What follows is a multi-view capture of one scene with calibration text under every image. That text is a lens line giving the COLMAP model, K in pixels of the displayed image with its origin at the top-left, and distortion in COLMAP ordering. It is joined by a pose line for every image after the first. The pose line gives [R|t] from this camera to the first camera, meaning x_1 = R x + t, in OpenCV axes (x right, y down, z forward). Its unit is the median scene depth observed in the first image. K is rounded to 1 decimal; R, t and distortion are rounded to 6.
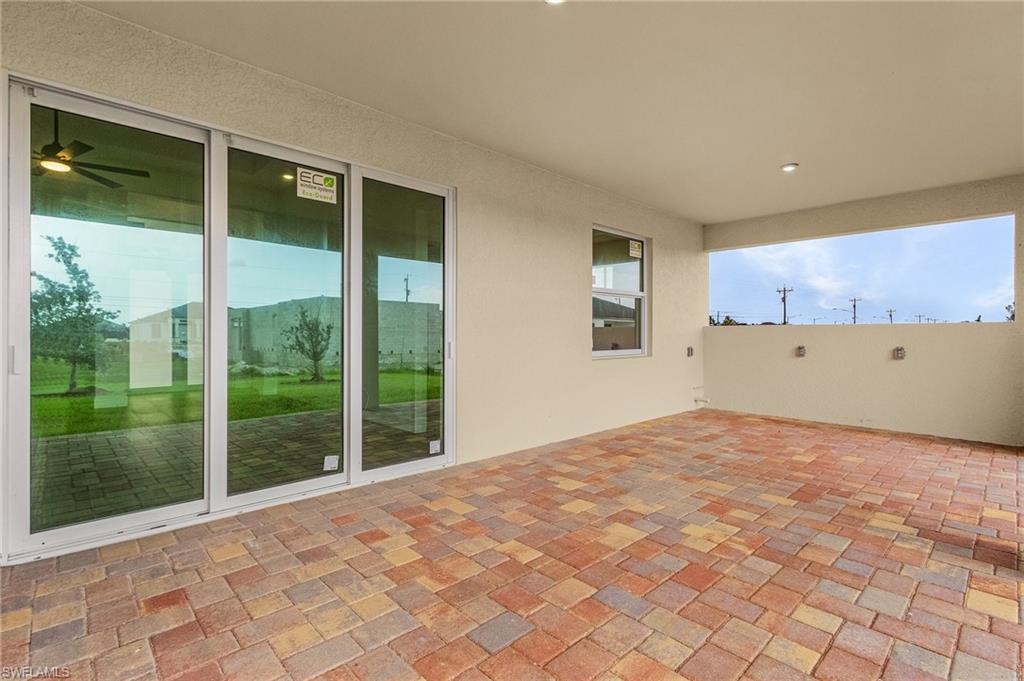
lens RADIAL K [[477.8, 0, 507.6], [0, 477.8, 337.0], [0, 0, 1]] dist [0.000243, 0.000185]
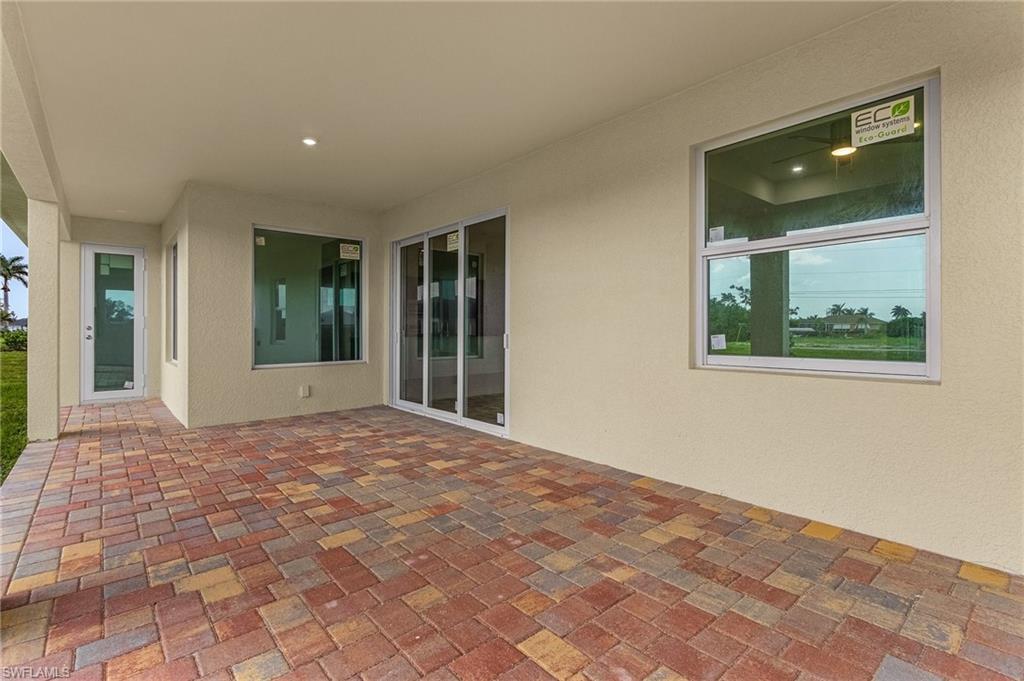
lens RADIAL K [[477.8, 0, 507.6], [0, 477.8, 333.8], [0, 0, 1]] dist [0.000243, 0.000185]
pose [[-0.046263, 0.007154, -0.998904, 1.438289], [-0.005257, 0.999959, 0.007405, -0.001665], [0.998915, 0.005593, -0.046224, 1.413945]]
